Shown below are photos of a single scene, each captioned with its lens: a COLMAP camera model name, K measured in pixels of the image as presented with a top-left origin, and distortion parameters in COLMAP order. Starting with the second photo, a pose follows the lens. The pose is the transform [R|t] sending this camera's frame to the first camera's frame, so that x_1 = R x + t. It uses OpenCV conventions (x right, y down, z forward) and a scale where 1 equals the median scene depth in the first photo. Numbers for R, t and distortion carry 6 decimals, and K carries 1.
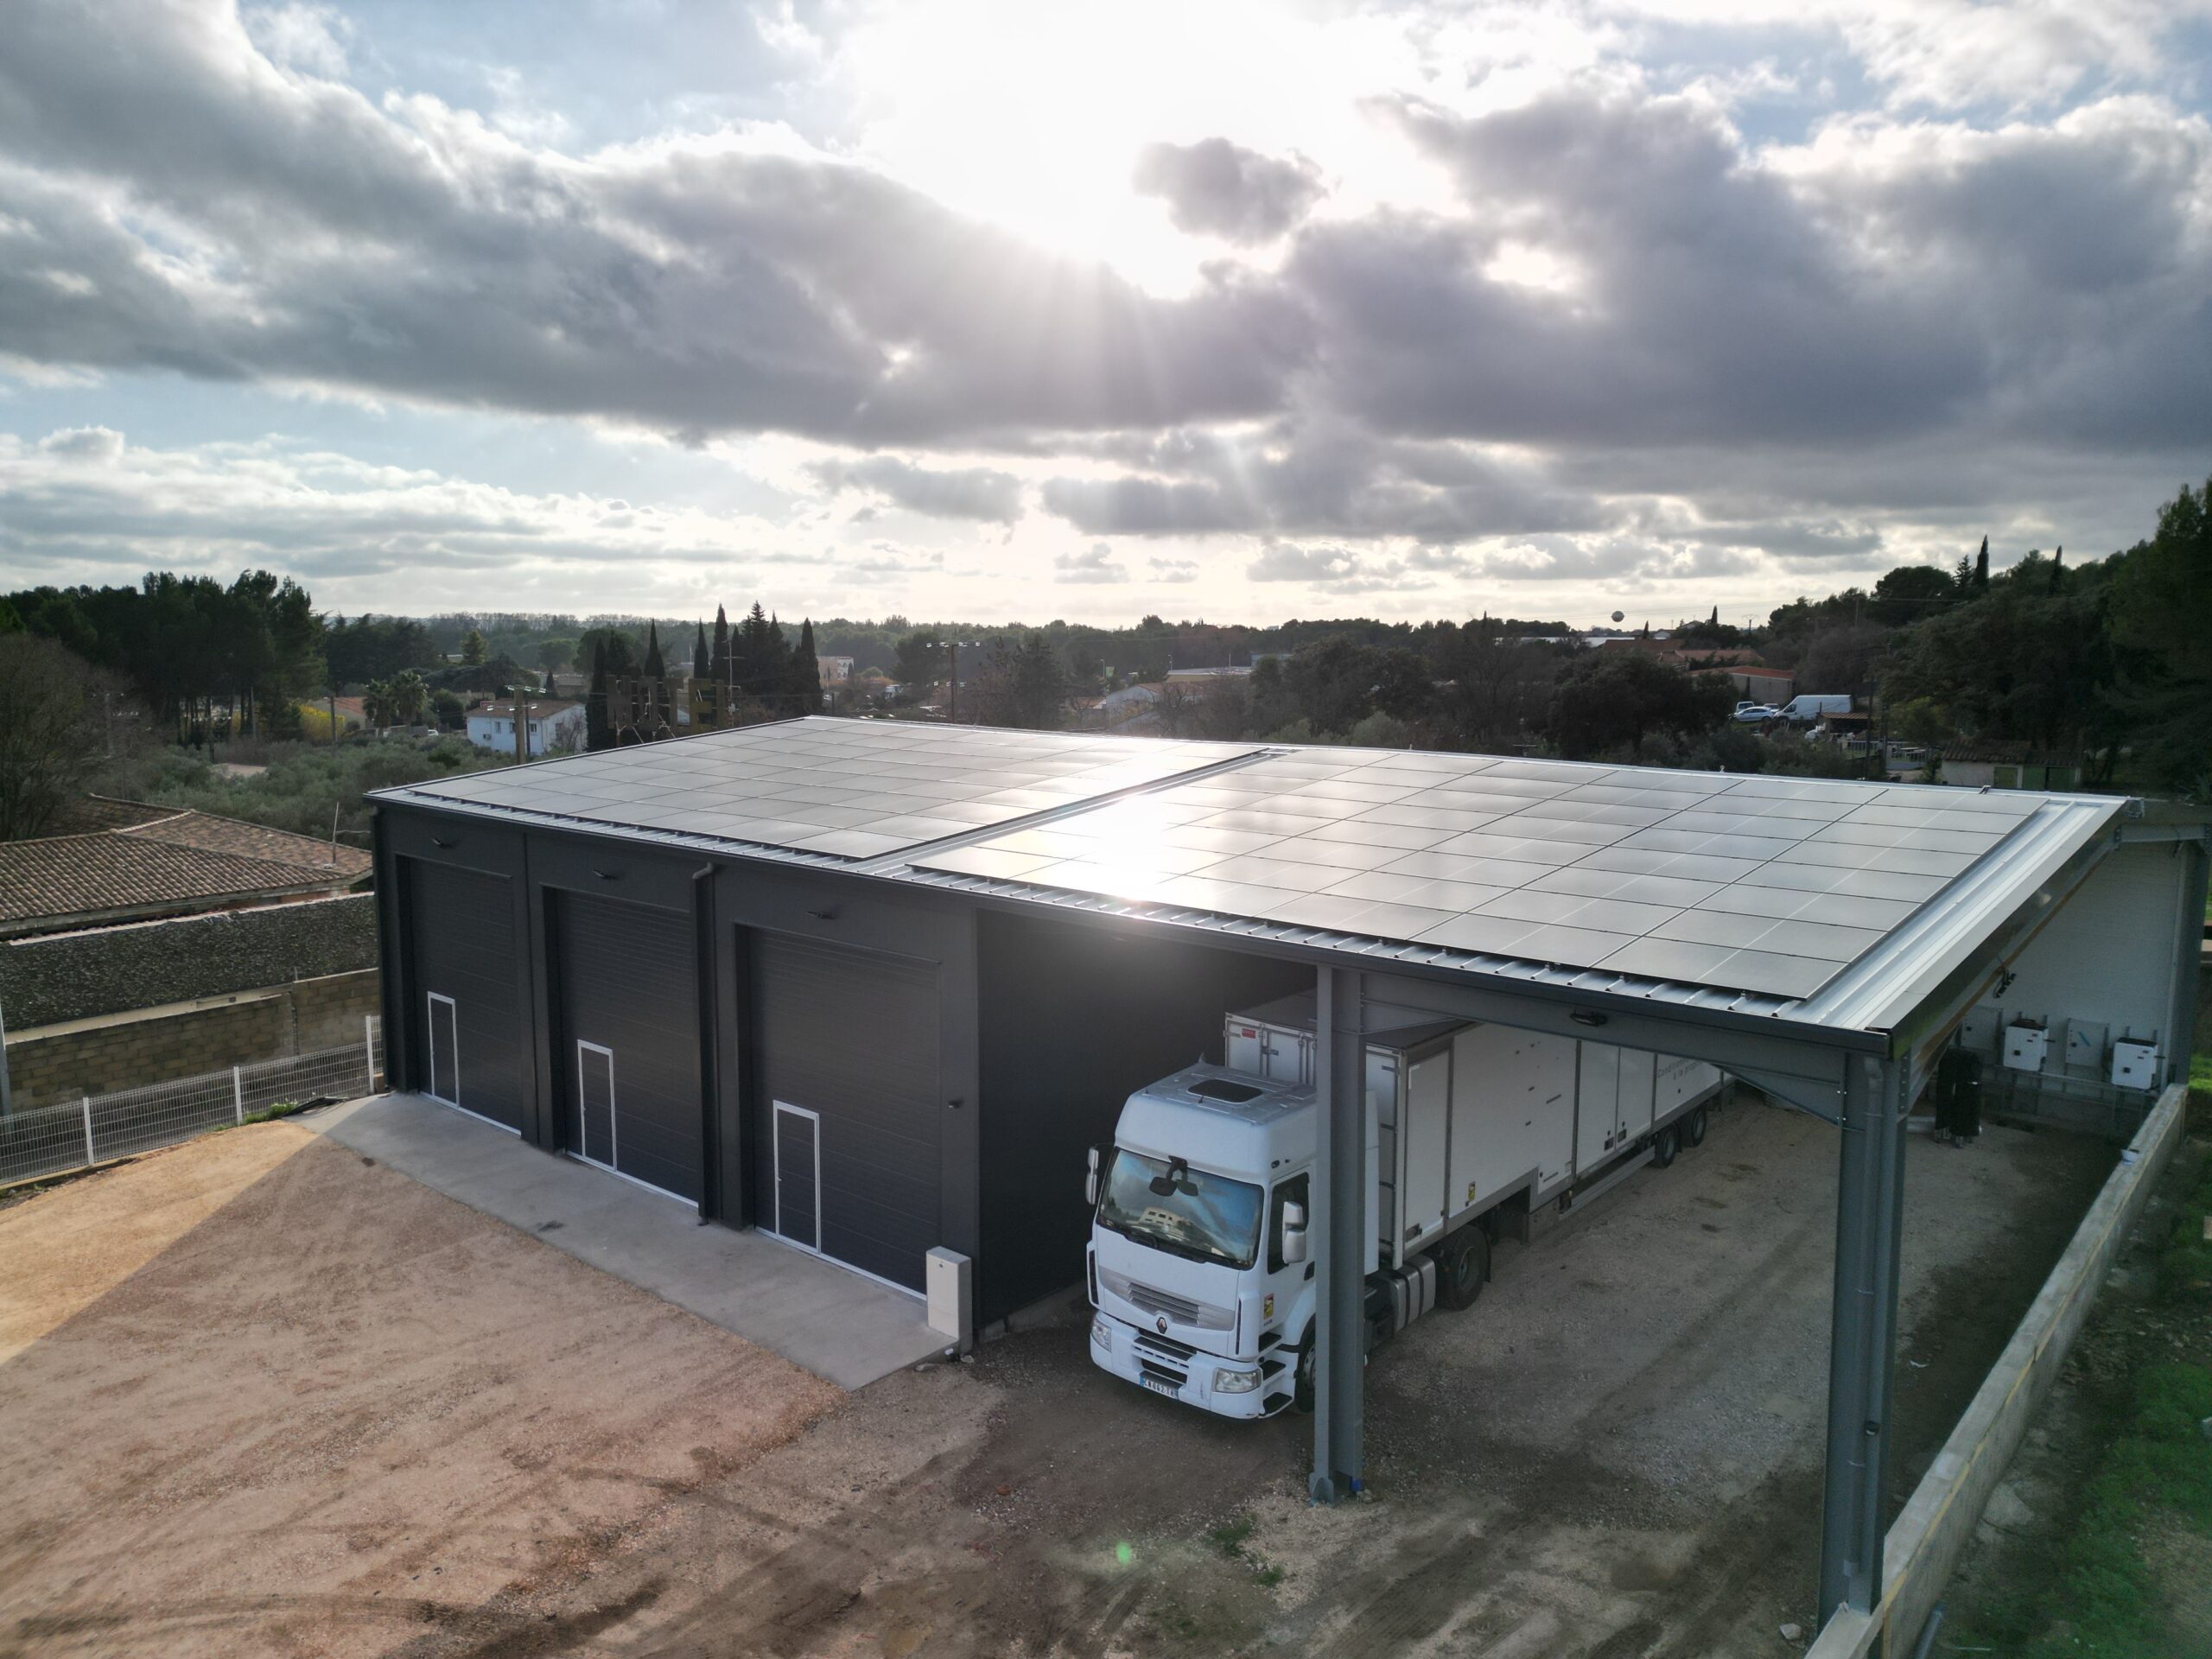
lens RADIAL K [[1535.4, 0, 1099.6], [0, 1535.4, 832.7], [0, 0, 1]] dist [0.093750, -0.102722]
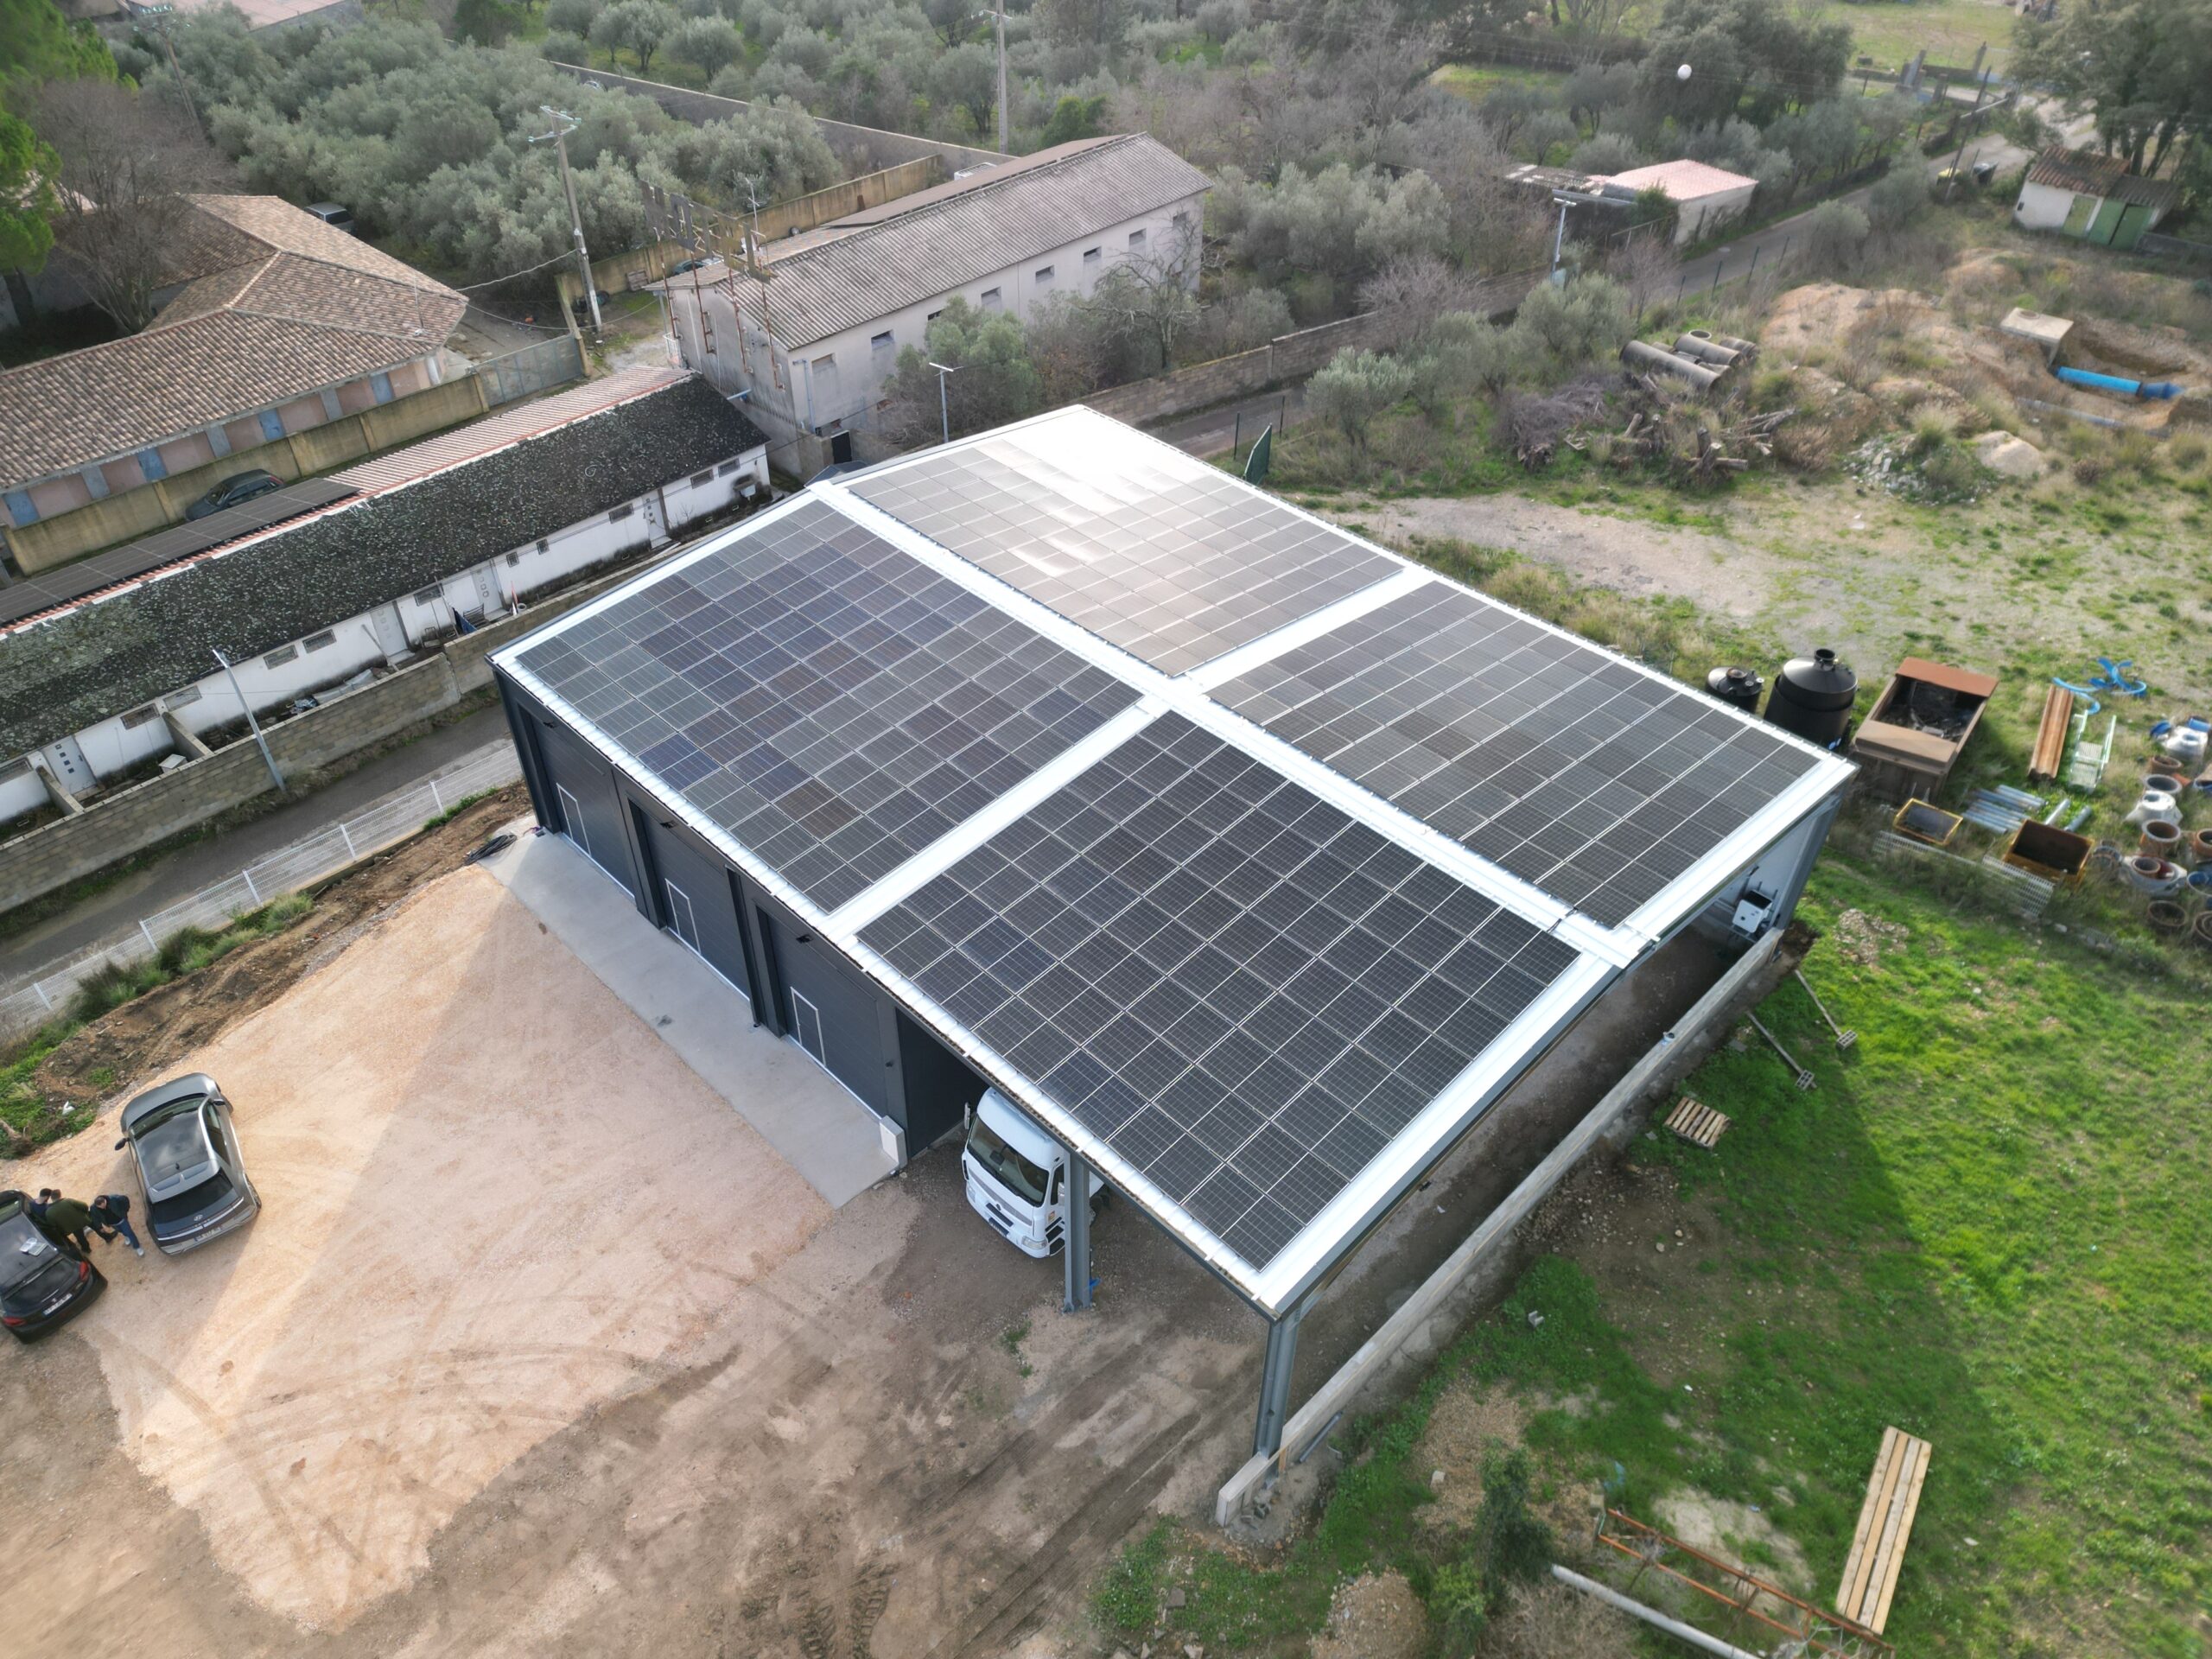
lens RADIAL K [[1546.7, 0, 1094.2], [0, 1546.7, 825.7], [0, 0, 1]] dist [0.070069, -0.081077]
pose [[0.996635, 0.059876, -0.055984, 0.182021], [-0.019576, 0.837055, 0.546768, -0.848319], [0.079600, -0.543832, 0.835410, -0.223147]]
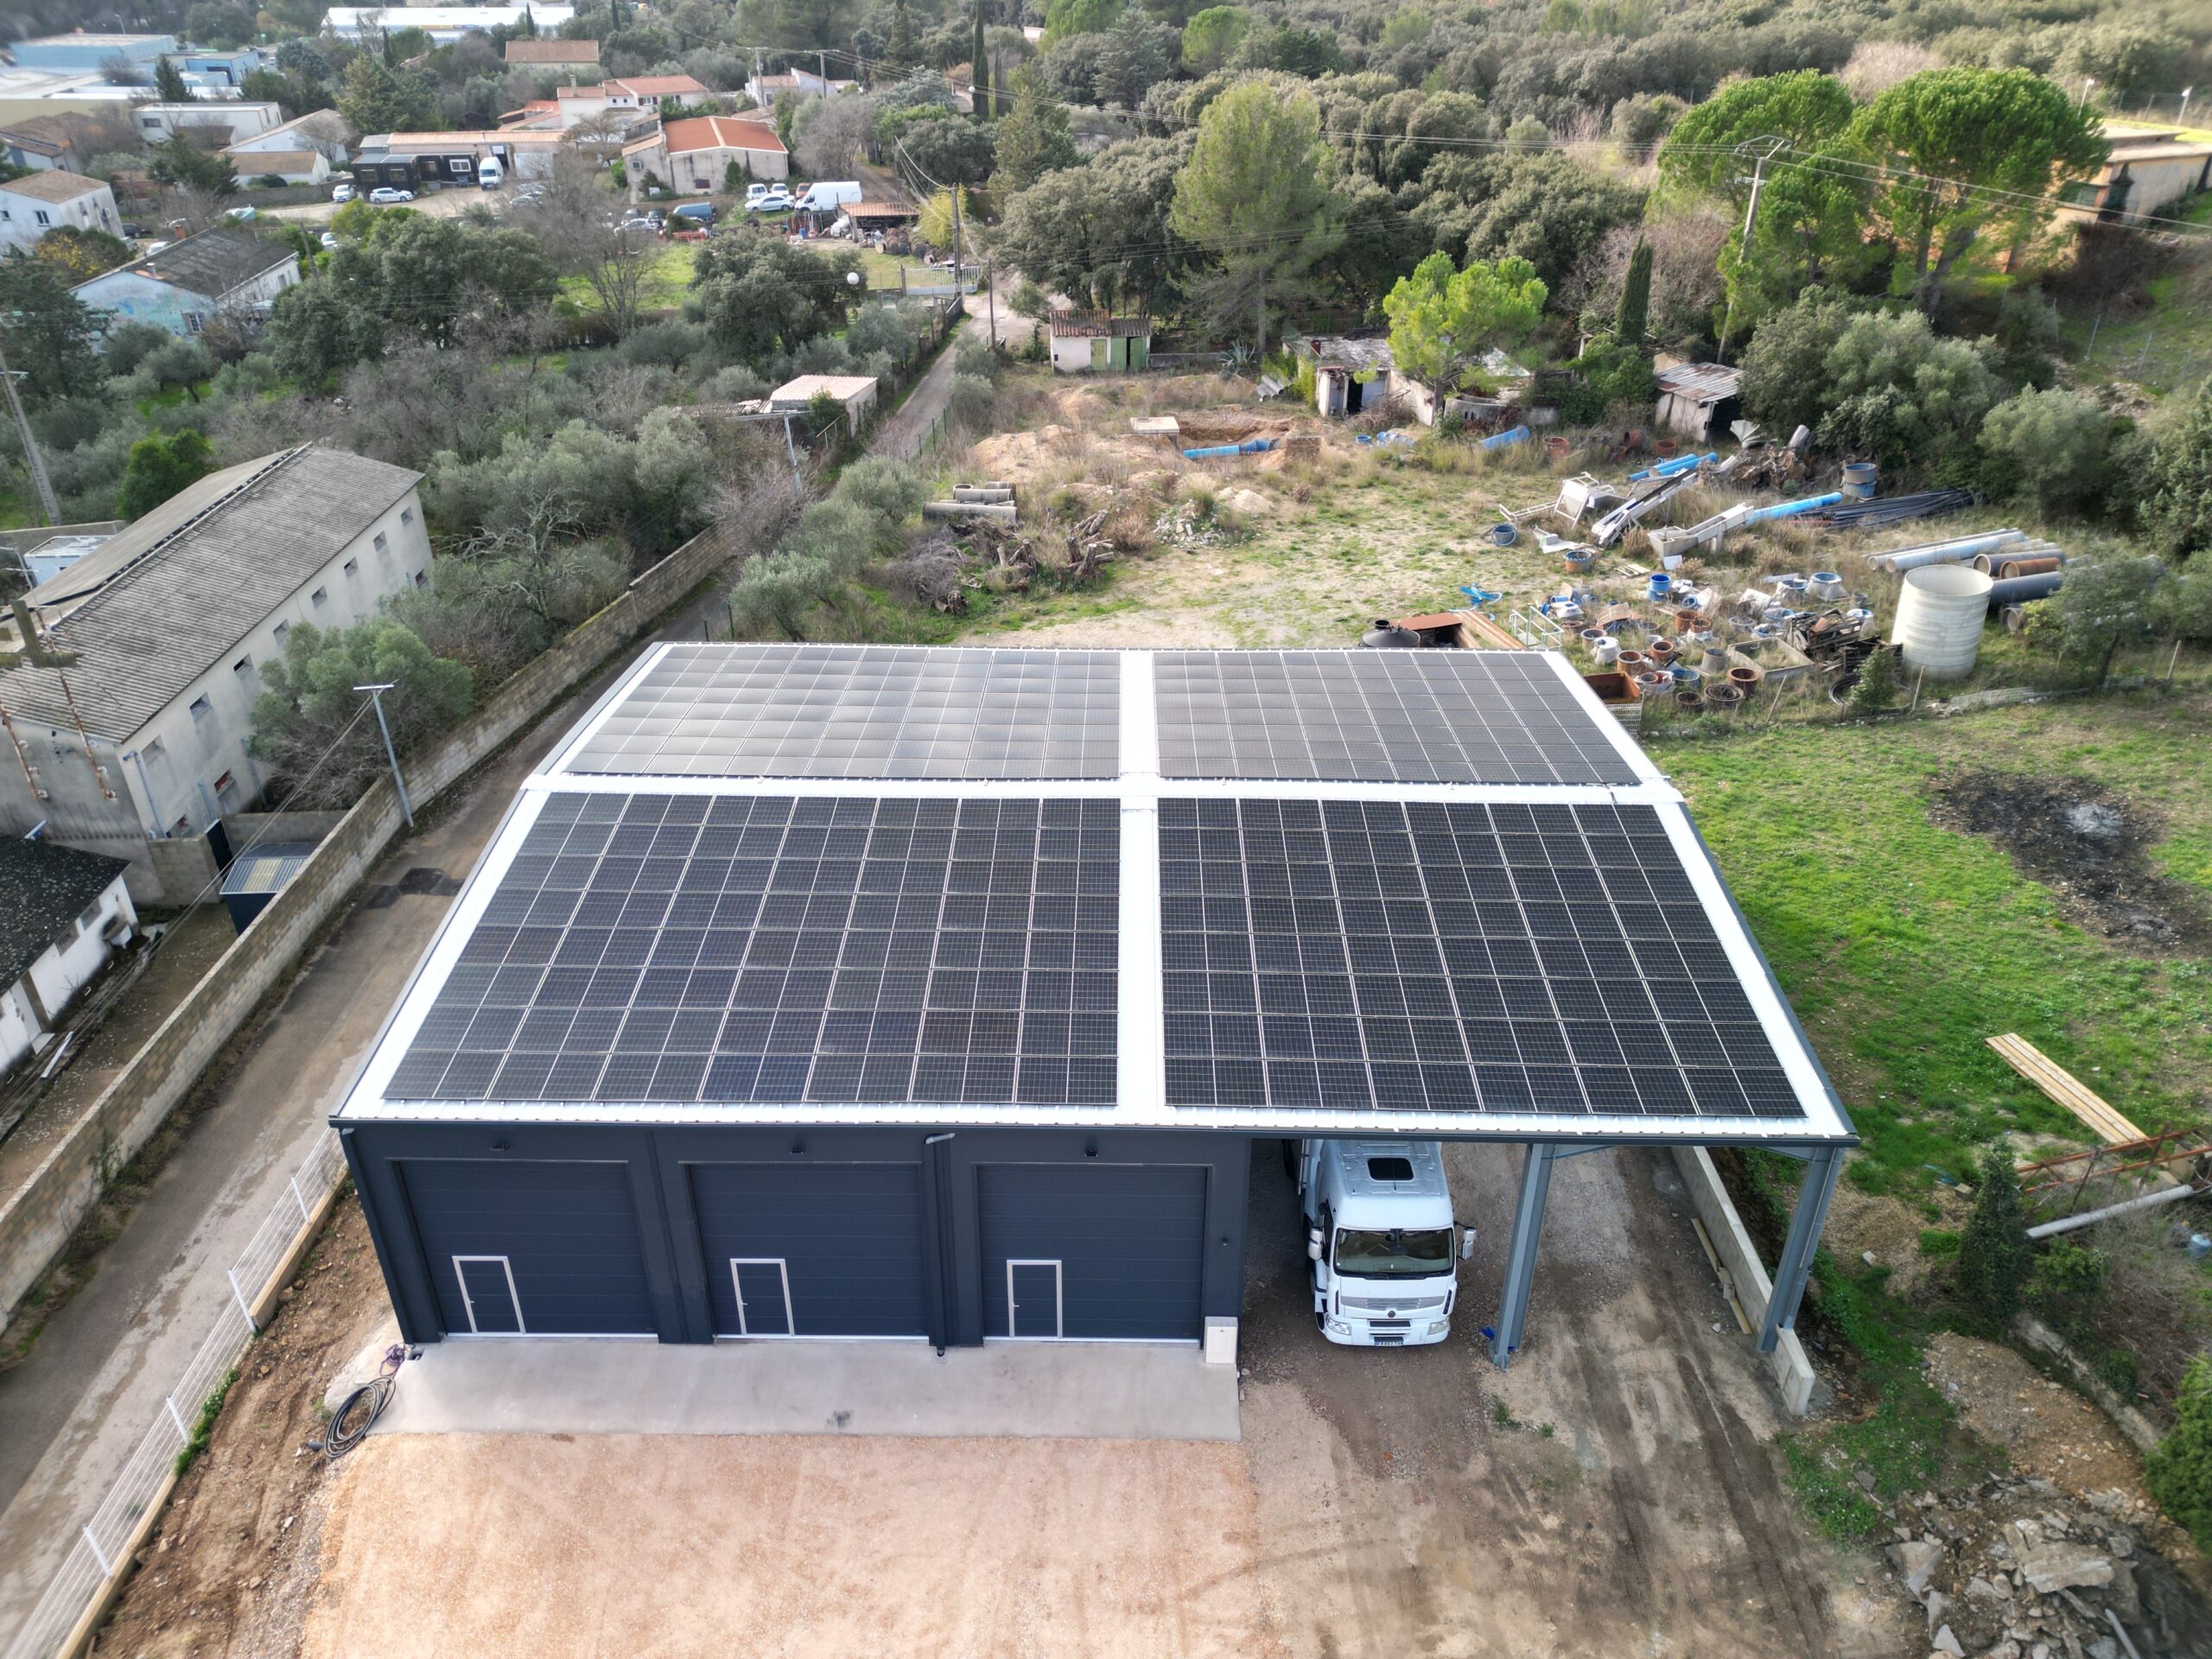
lens RADIAL K [[1535.4, 0, 1099.6], [0, 1535.4, 832.7], [0, 0, 1]] dist [0.093750, -0.102722]
pose [[0.767550, -0.321850, 0.554328, -0.752824], [0.084826, 0.908197, 0.409857, -0.675159], [-0.635352, -0.267565, 0.724388, 0.108957]]
